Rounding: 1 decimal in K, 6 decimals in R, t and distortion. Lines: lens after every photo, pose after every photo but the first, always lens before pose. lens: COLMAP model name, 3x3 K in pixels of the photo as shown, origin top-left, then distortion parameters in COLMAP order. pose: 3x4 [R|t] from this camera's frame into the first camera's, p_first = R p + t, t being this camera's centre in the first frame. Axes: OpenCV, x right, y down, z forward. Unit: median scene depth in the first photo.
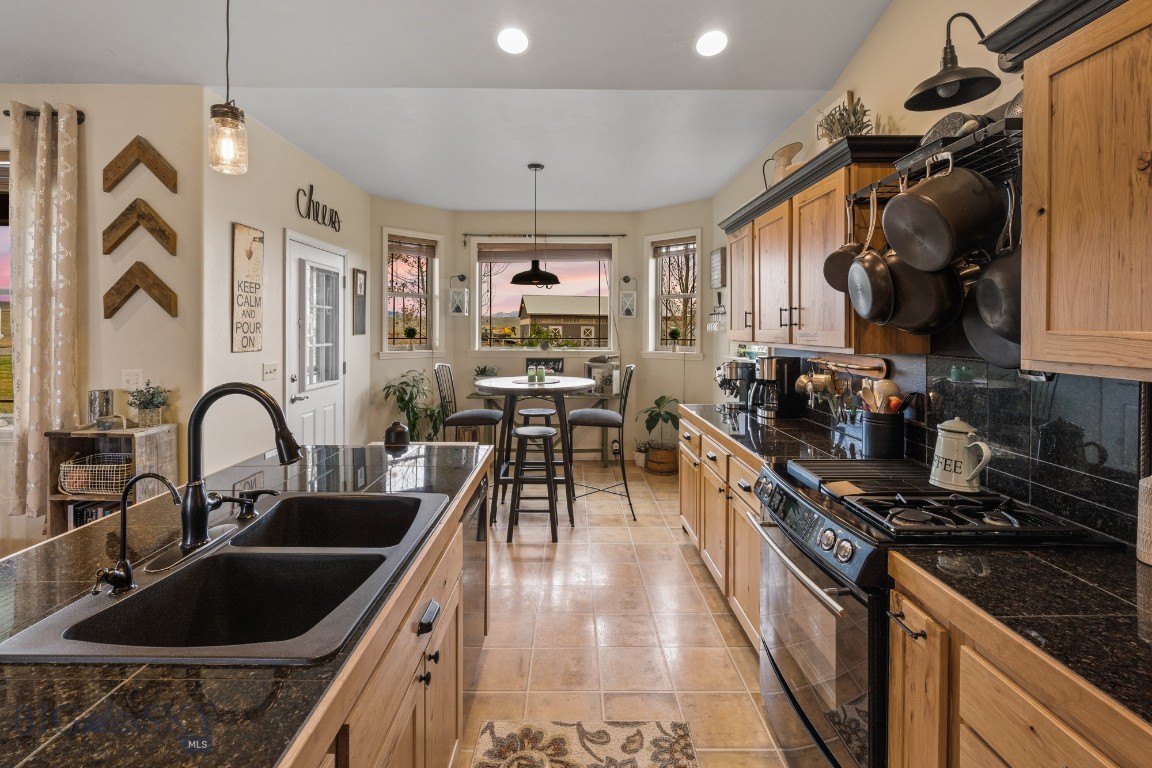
lens RADIAL K [[536.6, 0, 576.2], [0, 536.6, 322.7], [0, 0, 1]] dist [-0.008498, 0.000186]
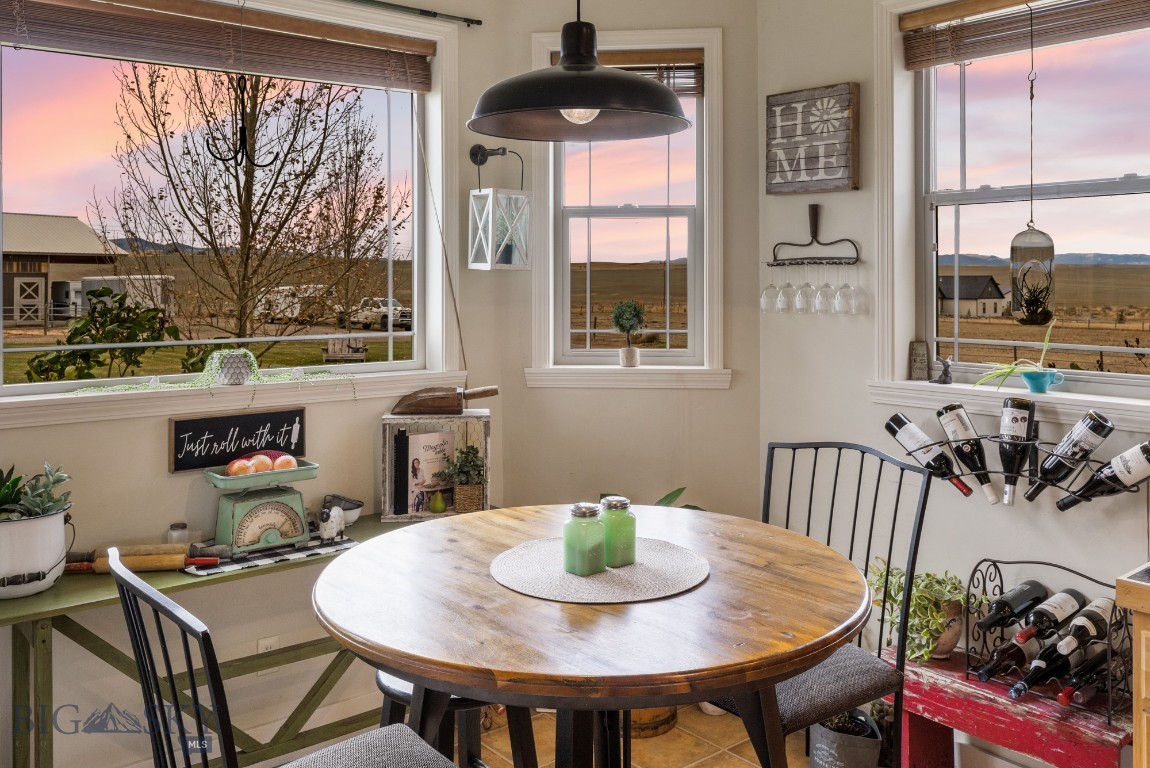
lens RADIAL K [[985.2, 0, 576.5], [0, 985.2, 273.7], [0, 0, 1]] dist [0.000883, 0.002315]
pose [[0.783772, -0.002117, 0.621045, -0.502222], [-0.002226, 0.999978, 0.006218, -0.023228], [-0.621045, -0.006257, 0.783750, 1.012182]]
